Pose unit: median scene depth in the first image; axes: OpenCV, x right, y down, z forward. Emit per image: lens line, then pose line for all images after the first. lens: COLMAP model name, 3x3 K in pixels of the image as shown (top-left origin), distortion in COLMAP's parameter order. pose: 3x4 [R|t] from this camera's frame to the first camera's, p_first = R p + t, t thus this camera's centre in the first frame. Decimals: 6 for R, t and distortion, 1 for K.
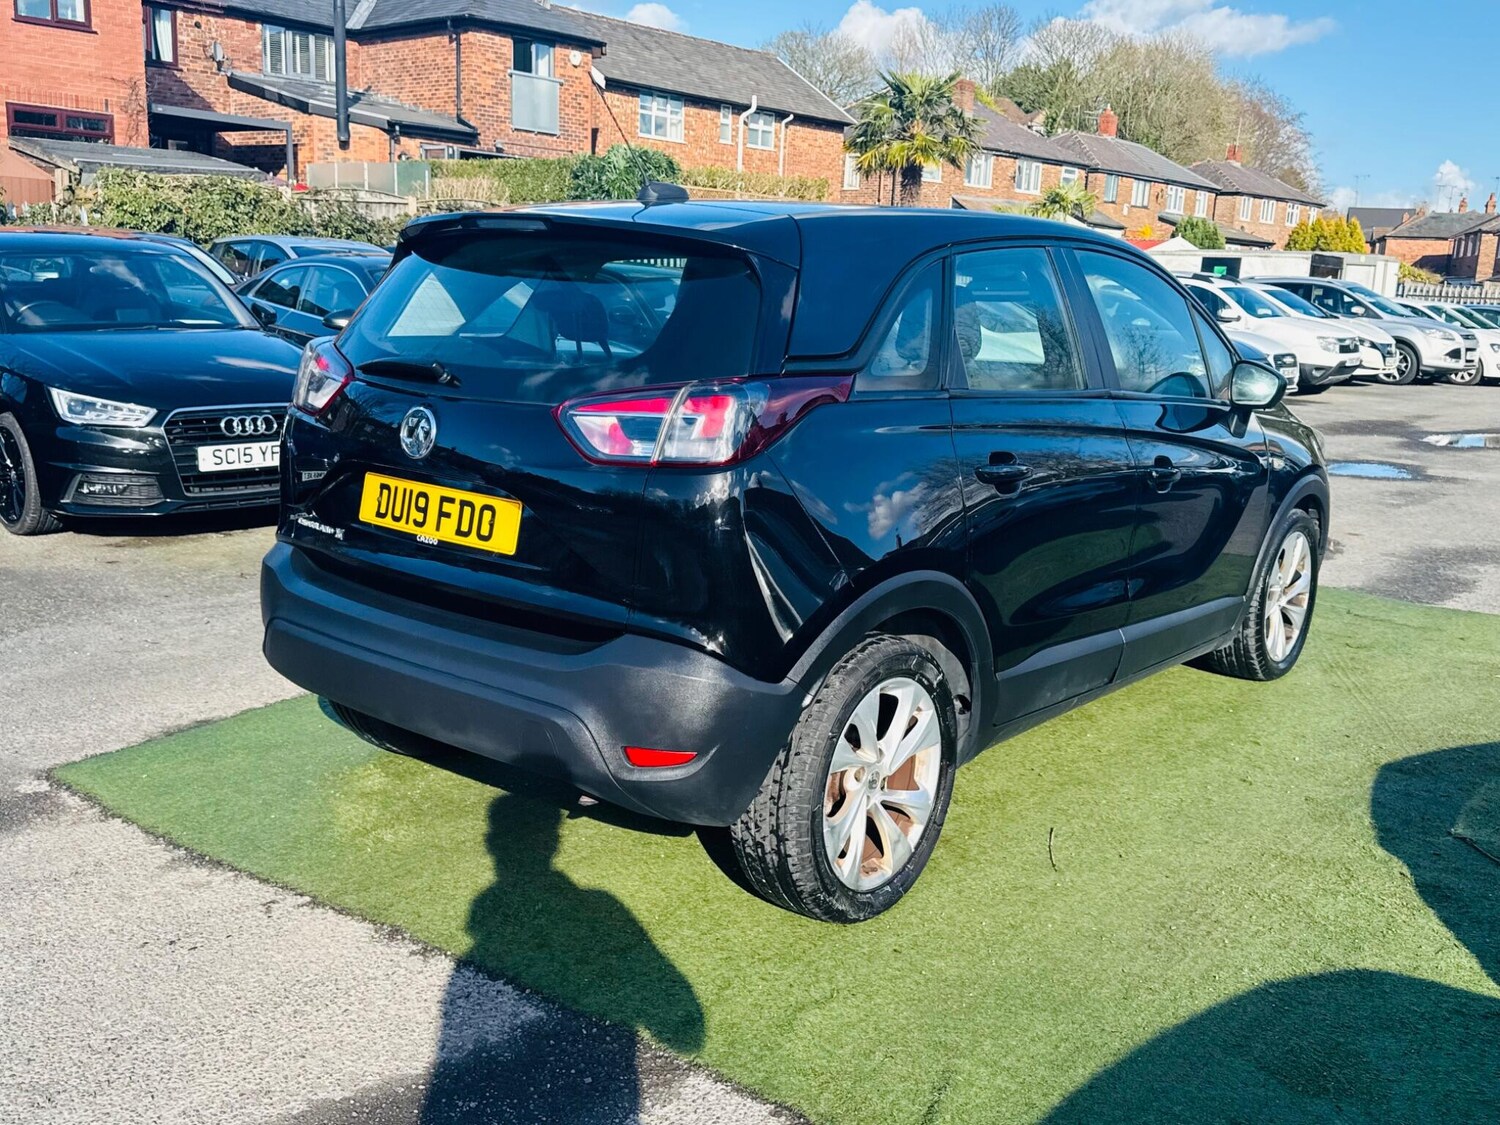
lens RADIAL K [[1361.0, 0, 750.5], [0, 1361.0, 576.6], [0, 0, 1]] dist [0.025252, 0.000000]
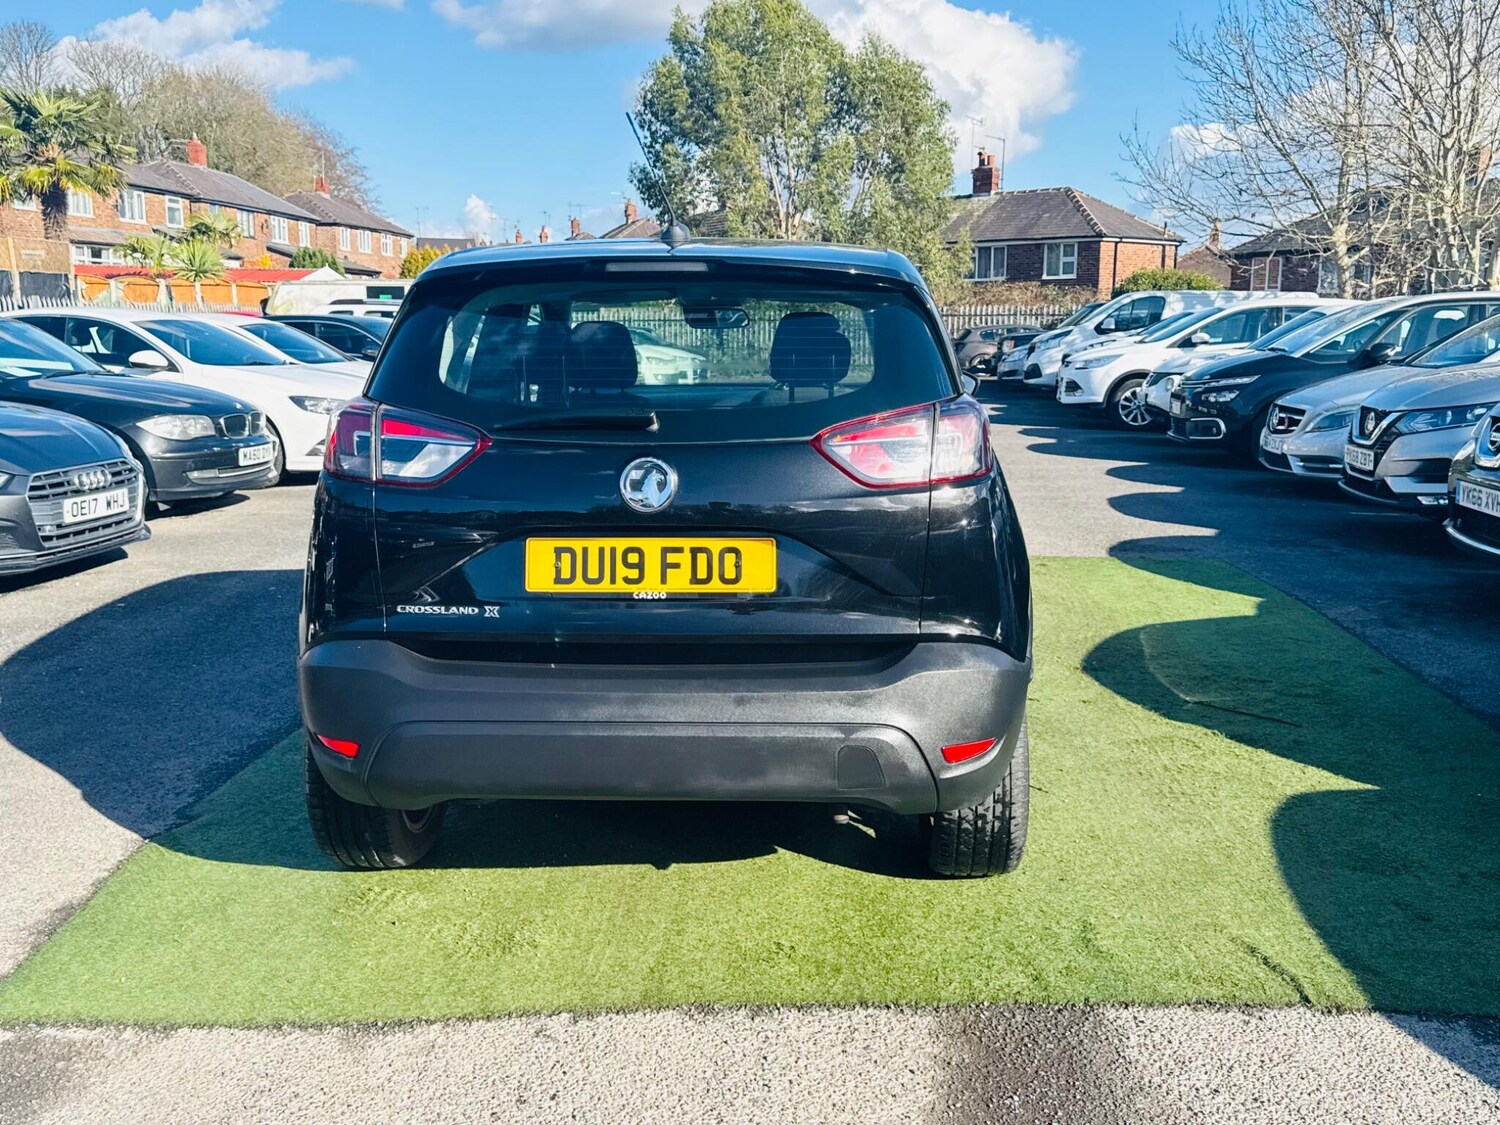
lens RADIAL K [[1361.0, 0, 736.5], [0, 1361.0, 547.1], [0, 0, 1]] dist [0.025252, 0.000000]
pose [[0.804861, -0.139767, 0.576770, -0.570599], [0.163061, 0.986549, 0.011523, -0.047799], [-0.570622, 0.084774, 0.816826, 0.143886]]
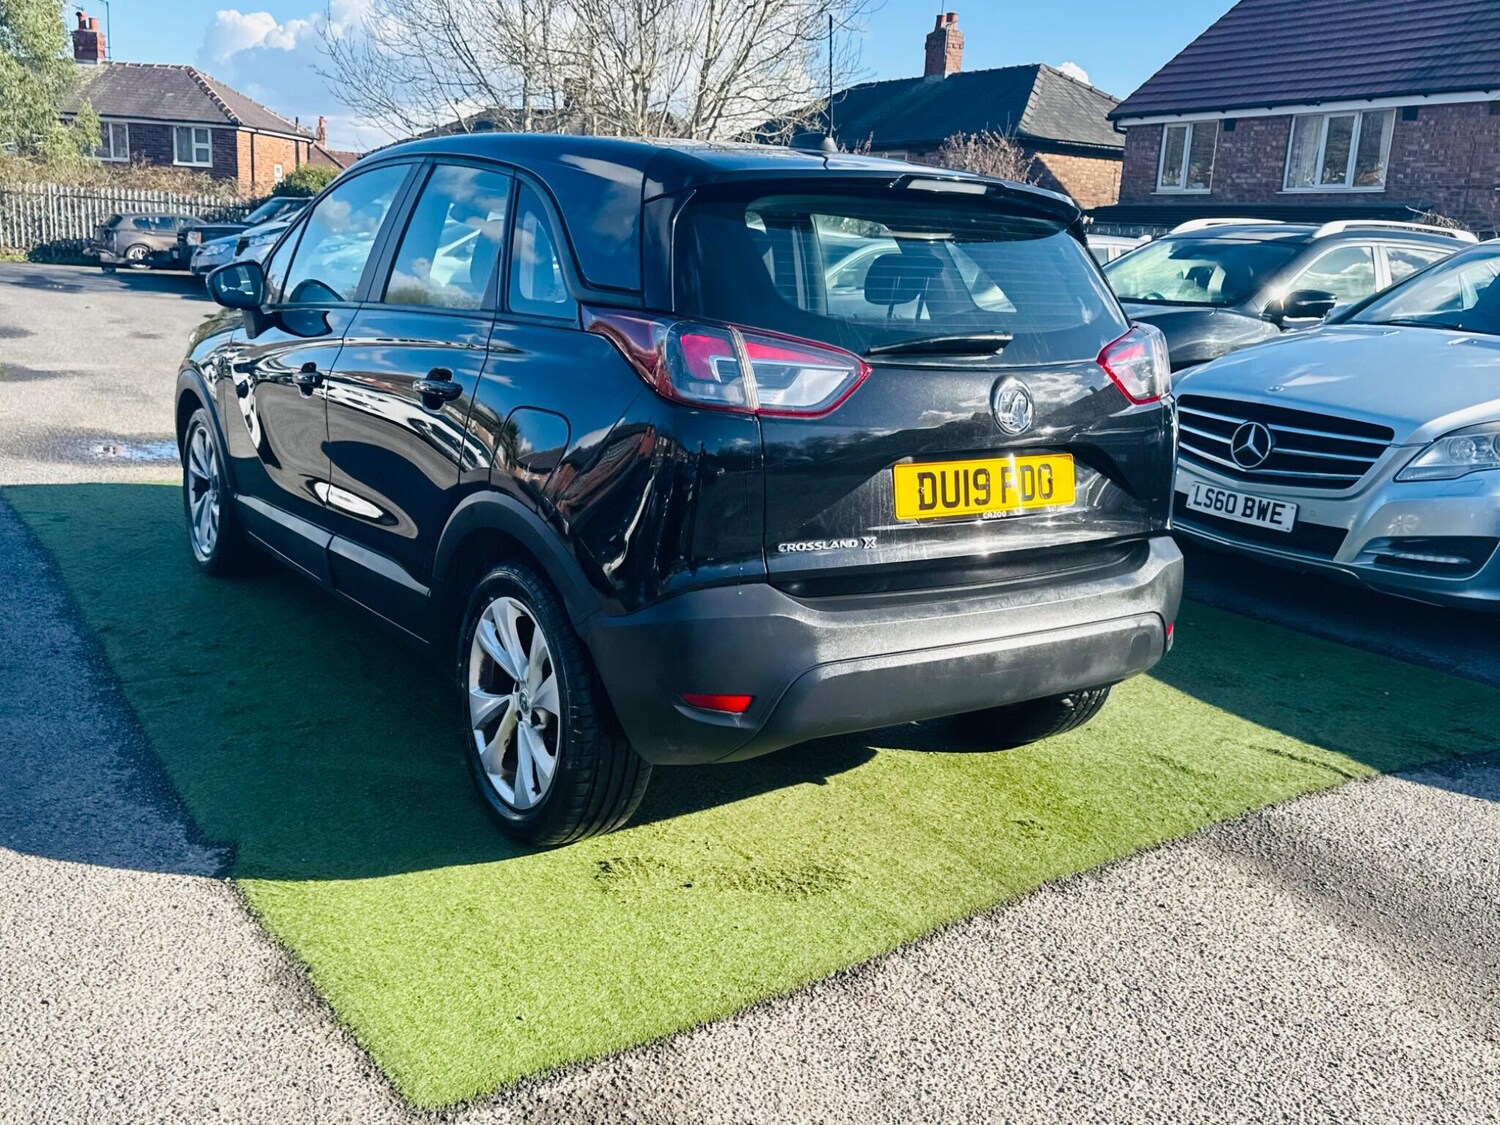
lens RADIAL K [[1361.0, 0, 733.1], [0, 1361.0, 543.3], [0, 0, 1]] dist [0.025252, 0.000000]
pose [[0.296406, -0.230166, 0.926913, -0.949625], [0.164373, 0.968338, 0.187890, -0.174548], [-0.940811, 0.096668, 0.324854, 0.668262]]
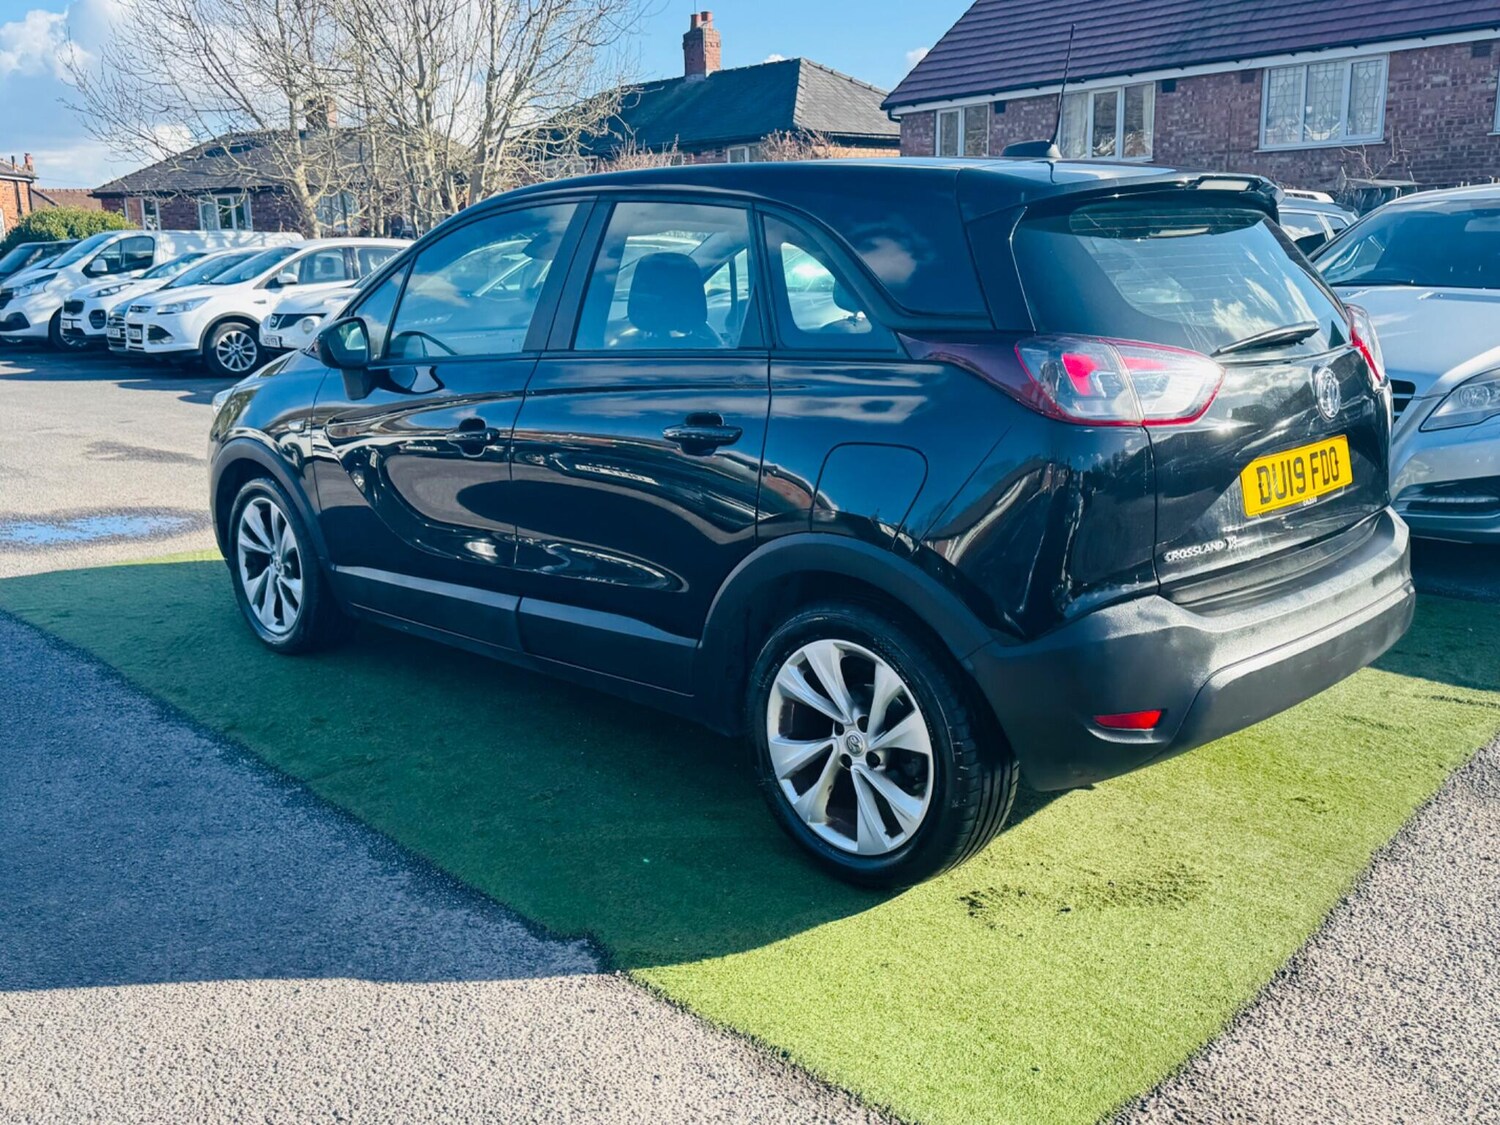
lens RADIAL K [[1361.0, 0, 724.3], [0, 1361.0, 549.9], [0, 0, 1]] dist [0.025252, 0.000000]
pose [[0.118859, -0.256021, 0.959336, -0.992087], [0.238400, 0.945281, 0.222733, -0.251526], [-0.963866, 0.202232, 0.173391, 0.971896]]
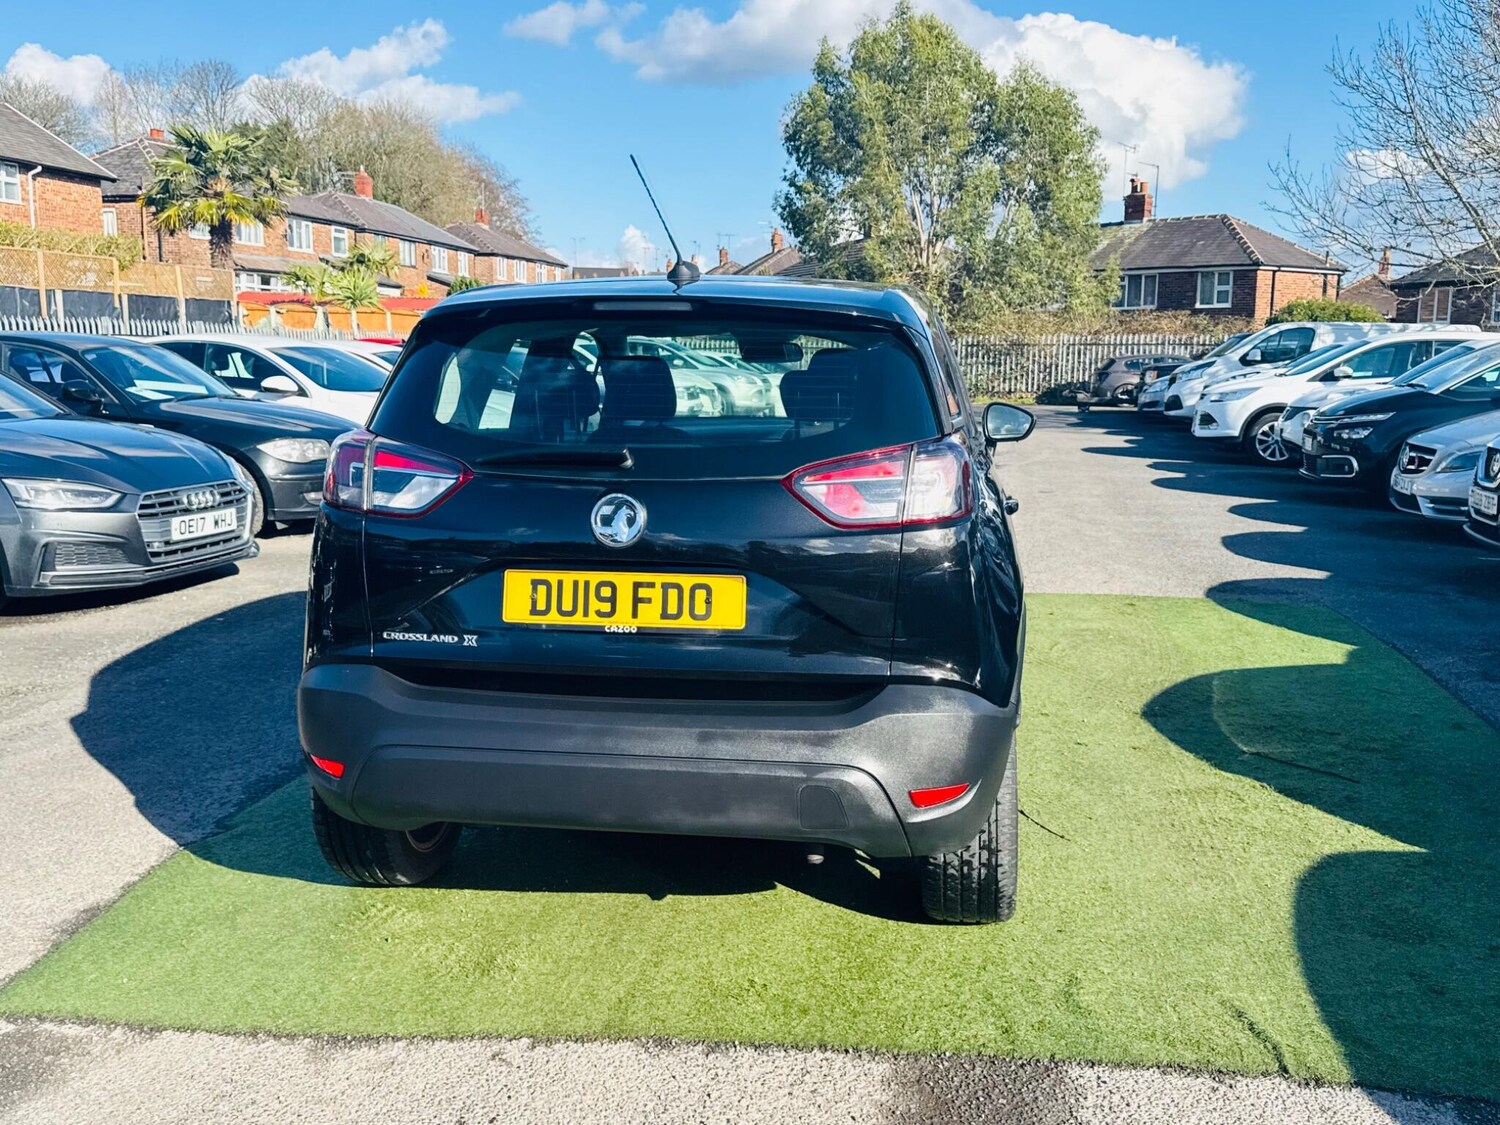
lens RADIAL K [[1361.0, 0, 742.0], [0, 1361.0, 551.0], [0, 0, 1]] dist [0.025252, 0.000000]
pose [[0.862774, -0.111135, 0.493224, -0.493177], [0.139170, 0.990059, -0.020361, -0.039002], [-0.486058, 0.086209, 0.869664, 0.088217]]
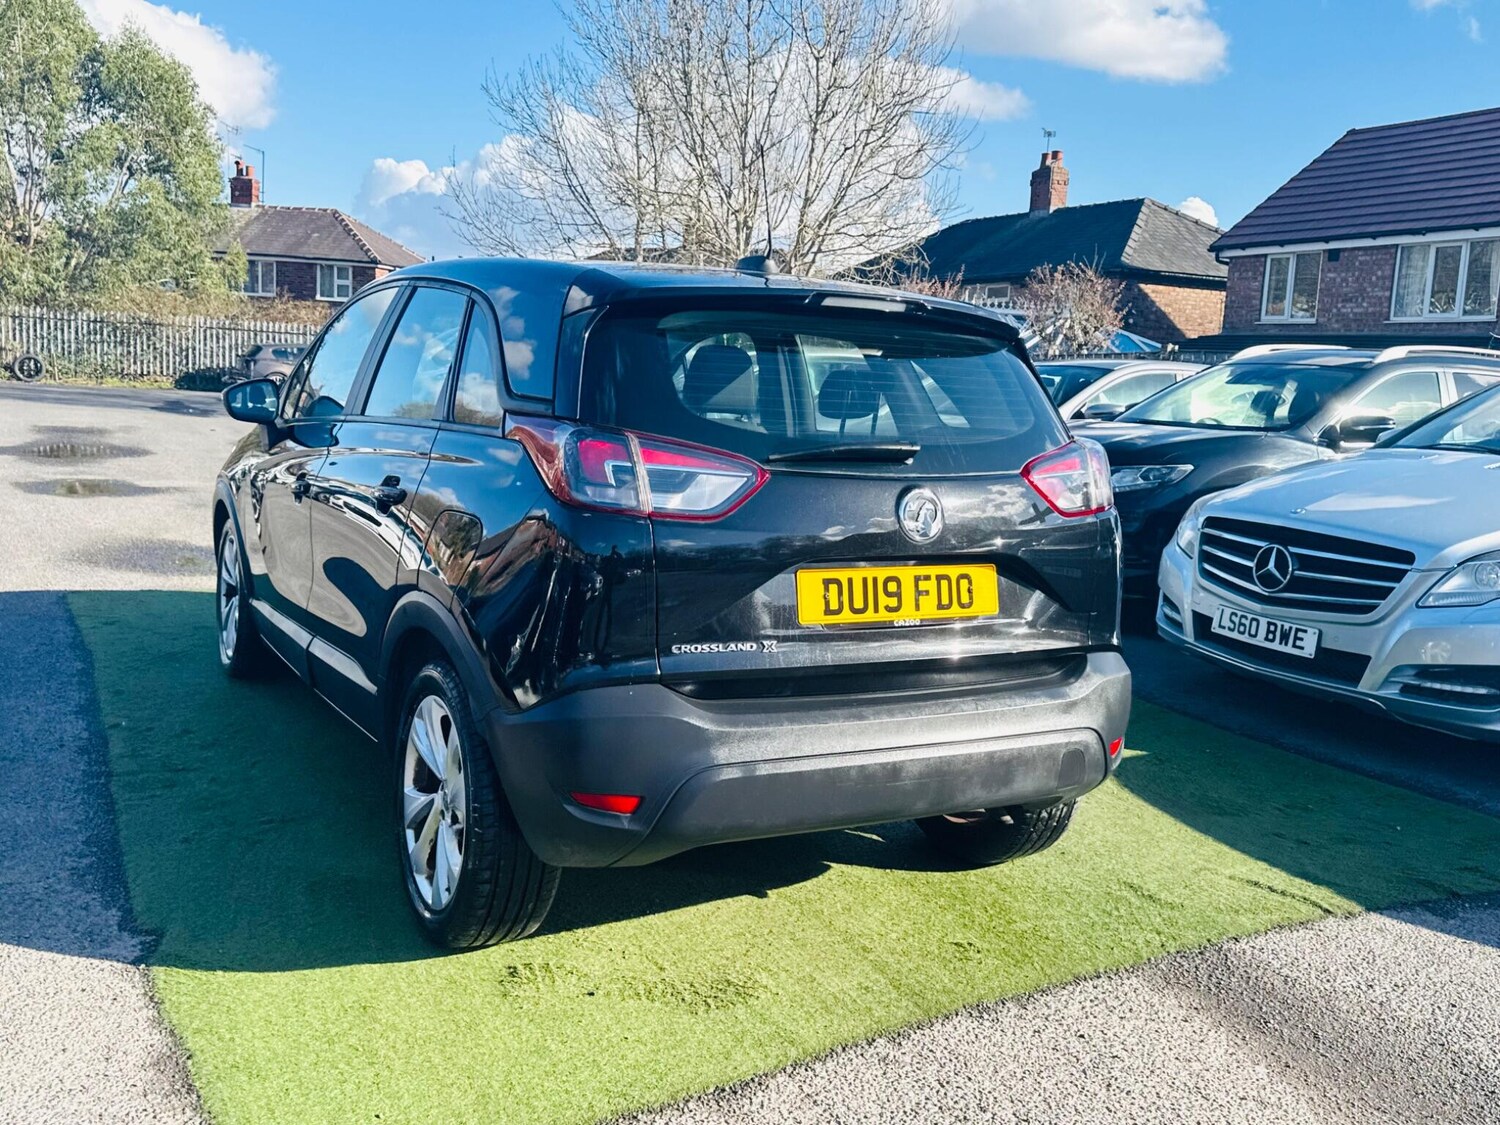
lens RADIAL K [[1361.0, 0, 729.6], [0, 1361.0, 520.8], [0, 0, 1]] dist [0.025252, 0.000000]
pose [[0.381161, -0.124737, 0.916055, -0.925858], [0.159430, 0.984880, 0.067771, -0.146354], [-0.910658, 0.120215, 0.395285, 0.556758]]
